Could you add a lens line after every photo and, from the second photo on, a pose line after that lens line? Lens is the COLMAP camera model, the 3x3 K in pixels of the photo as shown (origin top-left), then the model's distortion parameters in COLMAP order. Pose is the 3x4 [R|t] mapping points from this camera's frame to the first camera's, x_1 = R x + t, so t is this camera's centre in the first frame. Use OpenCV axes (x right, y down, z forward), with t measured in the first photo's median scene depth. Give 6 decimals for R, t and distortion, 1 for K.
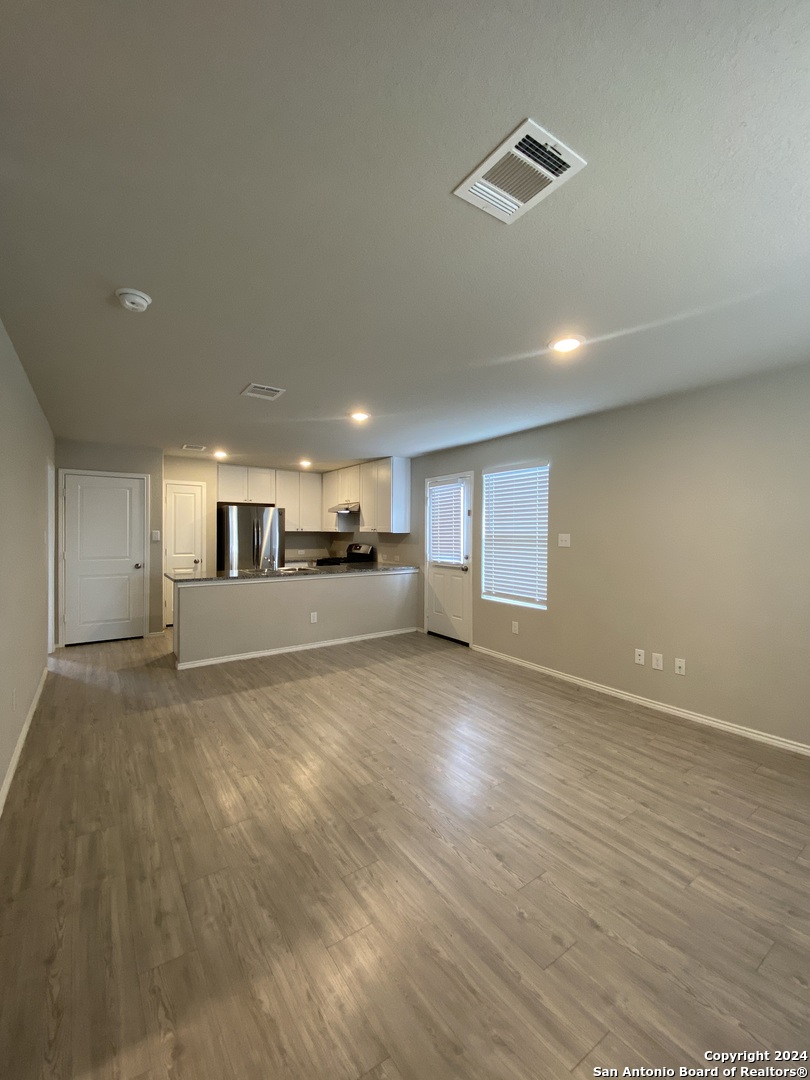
lens RADIAL K [[434.7, 0, 406.6], [0, 434.7, 535.7], [0, 0, 1]] dist [0.025138, -0.020436]
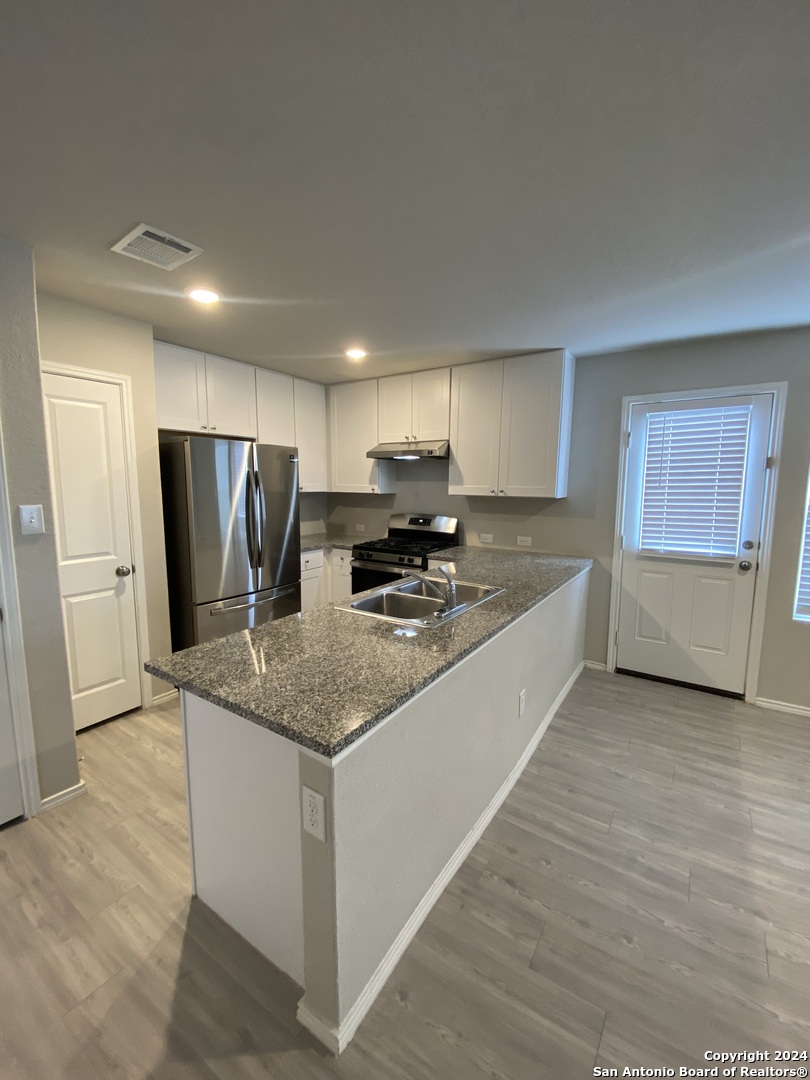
lens RADIAL K [[440.3, 0, 404.6], [0, 440.3, 535.6], [0, 0, 1]] dist [0.026724, -0.022172]
pose [[0.933269, -0.044140, 0.356455, -0.499267], [0.003449, 0.993476, 0.113993, -0.029124], [-0.359161, -0.105157, 0.927333, 0.684279]]
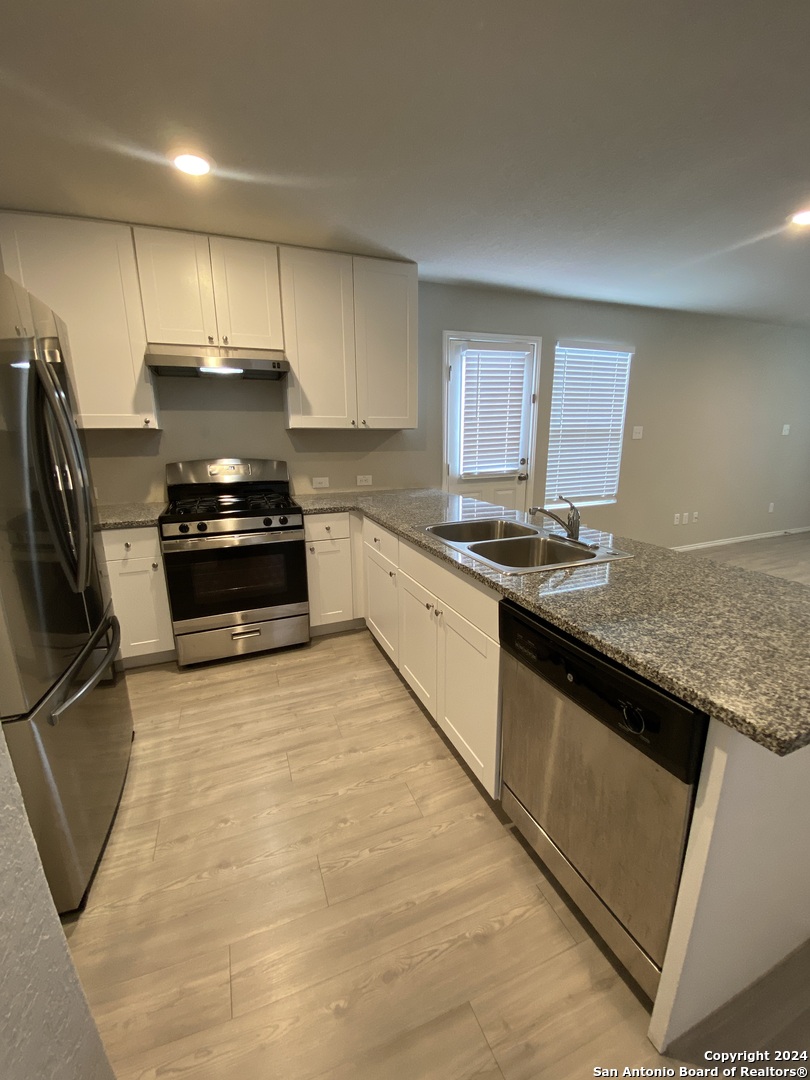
lens RADIAL K [[440.3, 0, 404.6], [0, 440.3, 535.6], [0, 0, 1]] dist [0.026724, -0.022172]
pose [[0.235306, -0.230354, 0.944229, -0.696808], [0.022266, 0.972530, 0.231710, -0.006427], [-0.971666, -0.033498, 0.233971, 1.089192]]
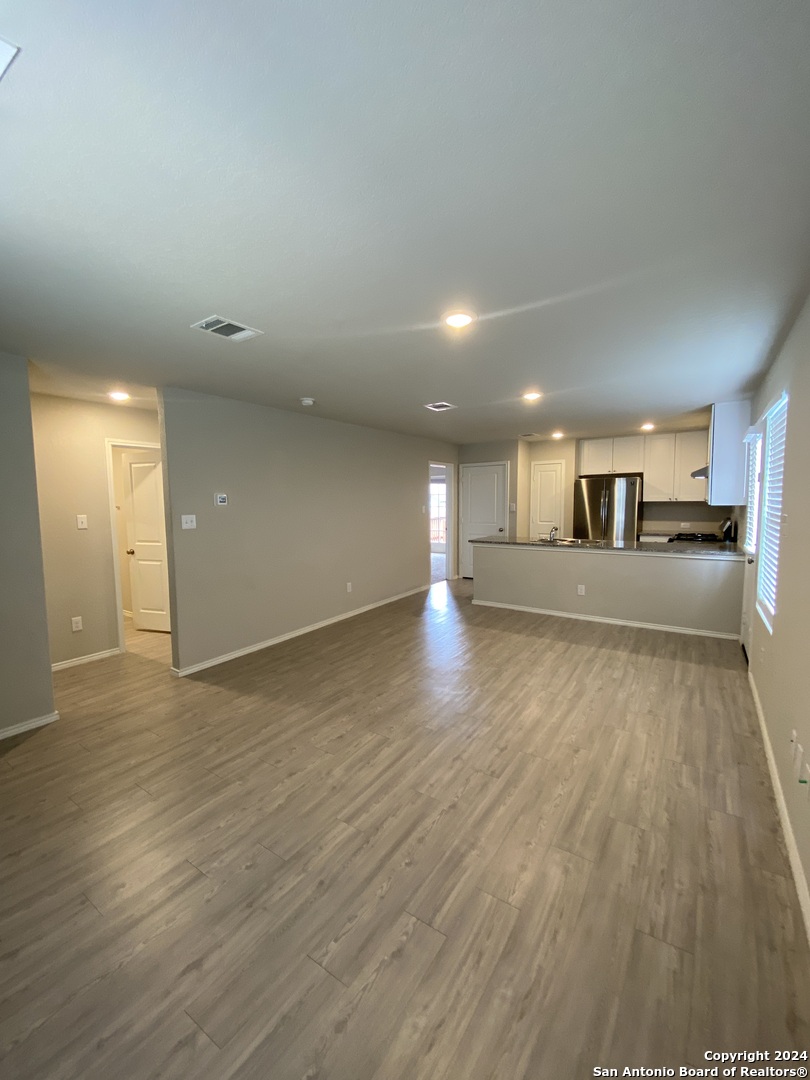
lens RADIAL K [[440.3, 0, 404.6], [0, 440.3, 535.6], [0, 0, 1]] dist [0.026724, -0.022172]
pose [[0.358822, 0.067221, -0.930982, 0.618893], [0.005053, 0.997249, 0.073953, -0.016629], [0.933392, -0.031240, 0.357495, 0.266035]]
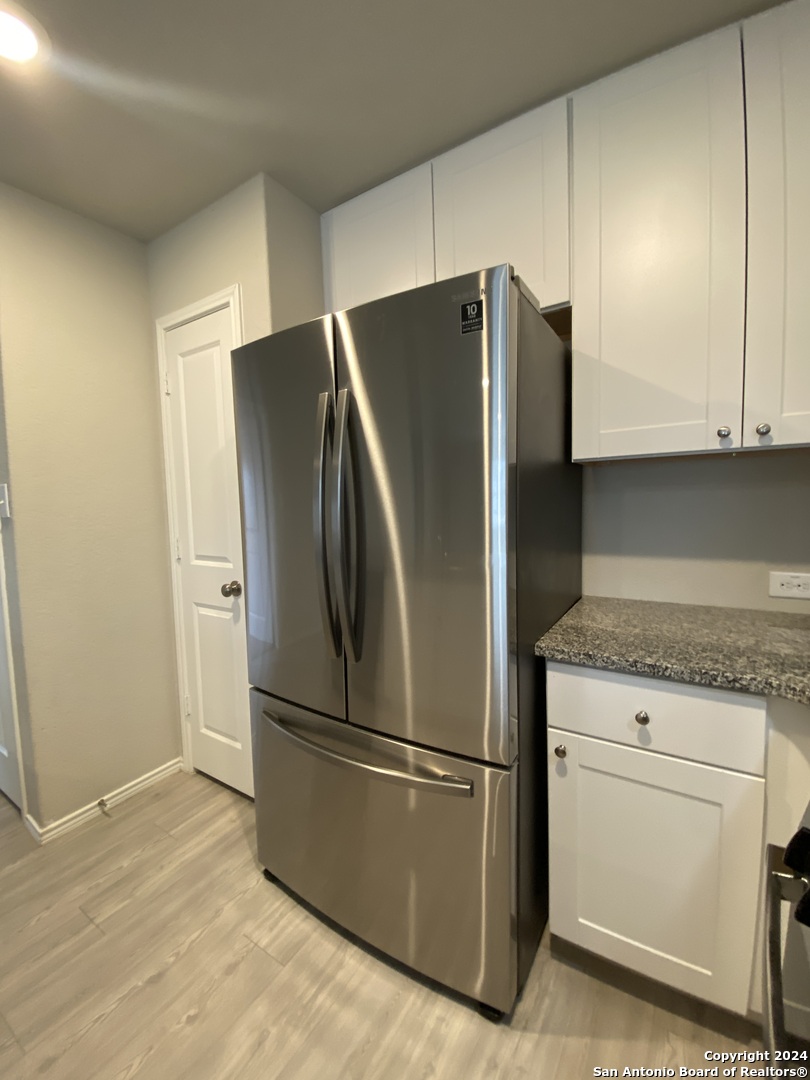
lens RADIAL K [[440.3, 0, 404.6], [0, 440.3, 535.6], [0, 0, 1]] dist [0.026724, -0.022172]
pose [[0.376252, 0.057734, -0.924717, -0.237194], [0.017948, 0.997415, 0.069575, 0.008660], [0.926343, -0.042774, 0.374244, 1.312788]]
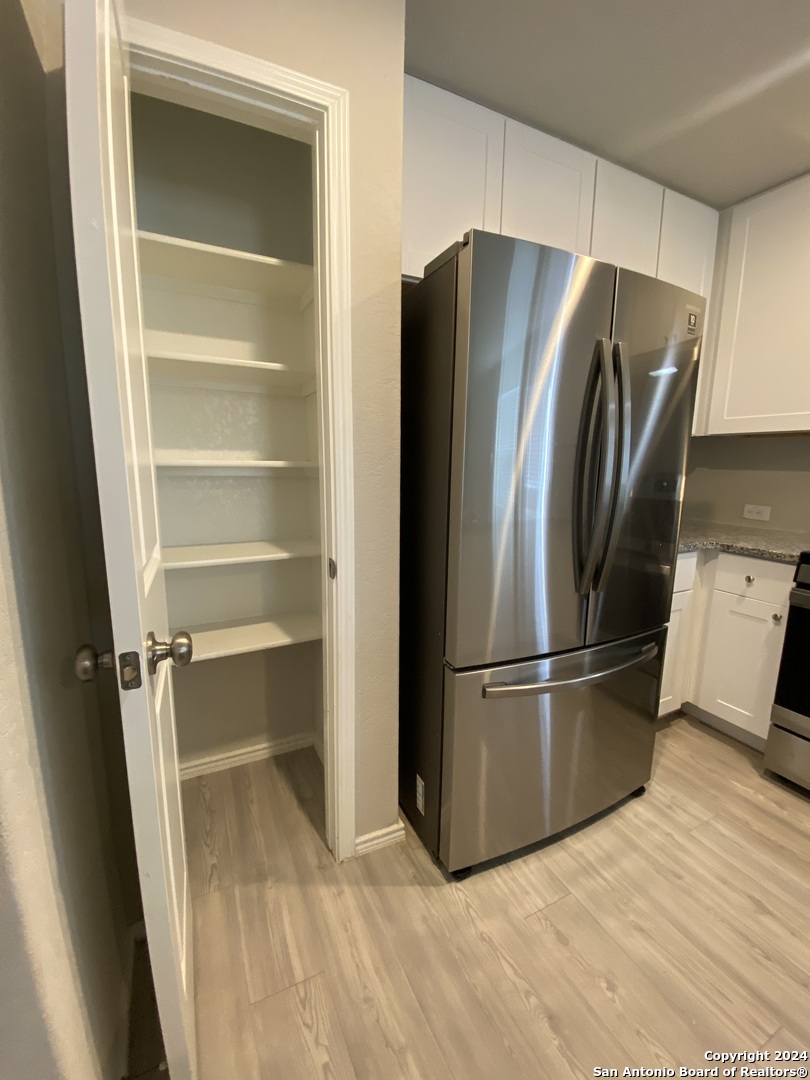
lens RADIAL K [[440.3, 0, 404.6], [0, 440.3, 535.6], [0, 0, 1]] dist [0.026724, -0.022172]
pose [[0.987659, 0.033253, -0.153048, -0.543954], [-0.009755, 0.988364, 0.151793, 0.019117], [0.156315, -0.148427, 0.976491, 1.092221]]
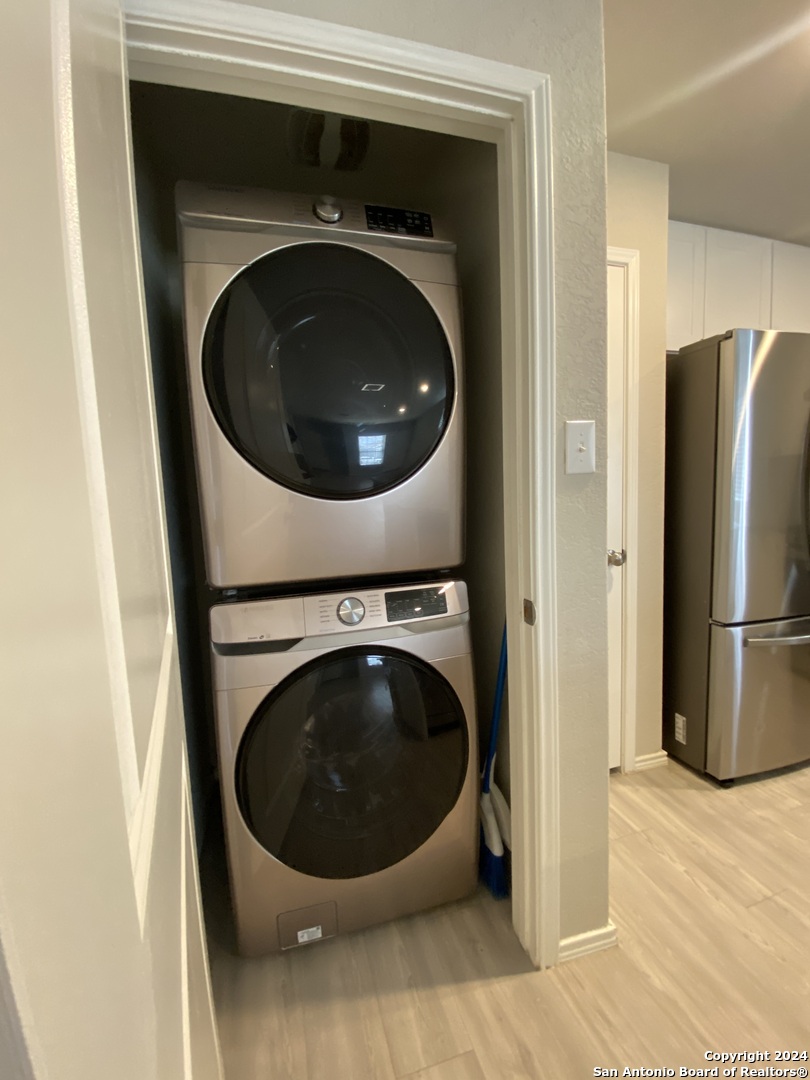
lens RADIAL K [[440.3, 0, 404.6], [0, 440.3, 535.6], [0, 0, 1]] dist [0.026724, -0.022172]
pose [[0.947705, -0.011682, -0.318934, -0.675634], [0.041774, 0.995273, 0.087676, 0.019913], [0.316402, -0.096414, 0.943713, 0.927434]]
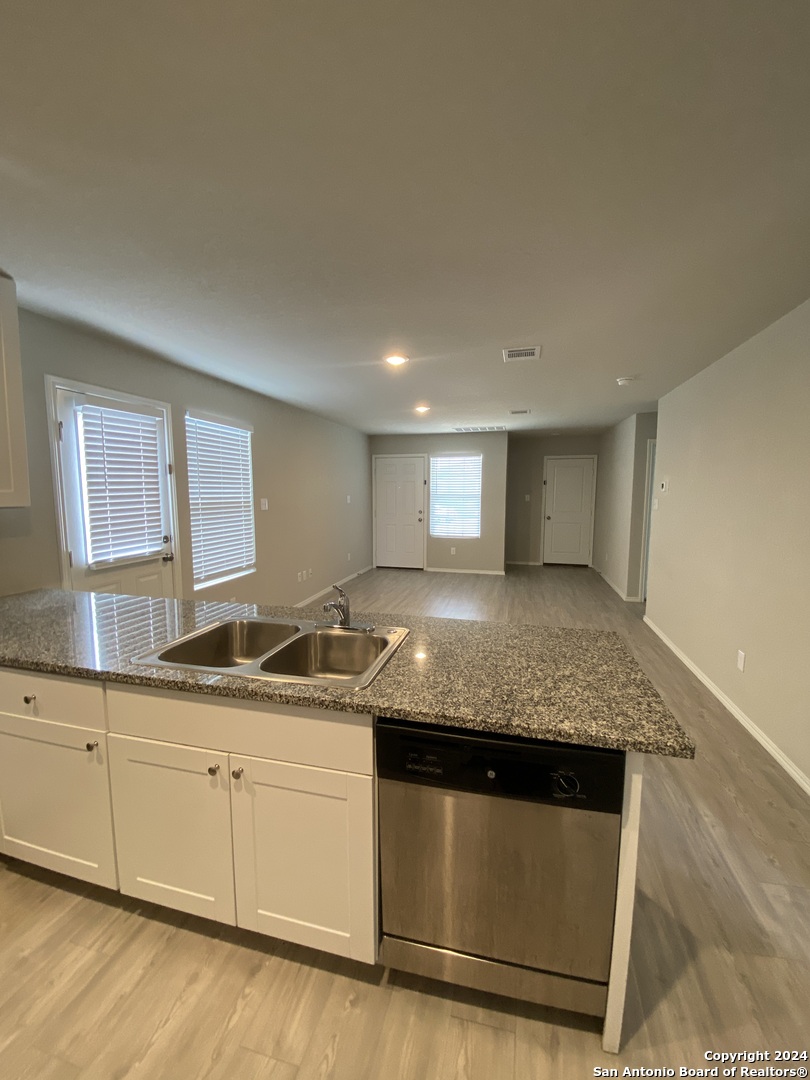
lens RADIAL K [[434.7, 0, 406.6], [0, 434.7, 535.7], [0, 0, 1]] dist [0.025138, -0.020436]
pose [[-0.647155, -0.086505, 0.757435, -0.615517], [0.002122, 0.993333, 0.115260, -0.030635], [-0.762356, 0.076199, -0.642657, 1.224437]]
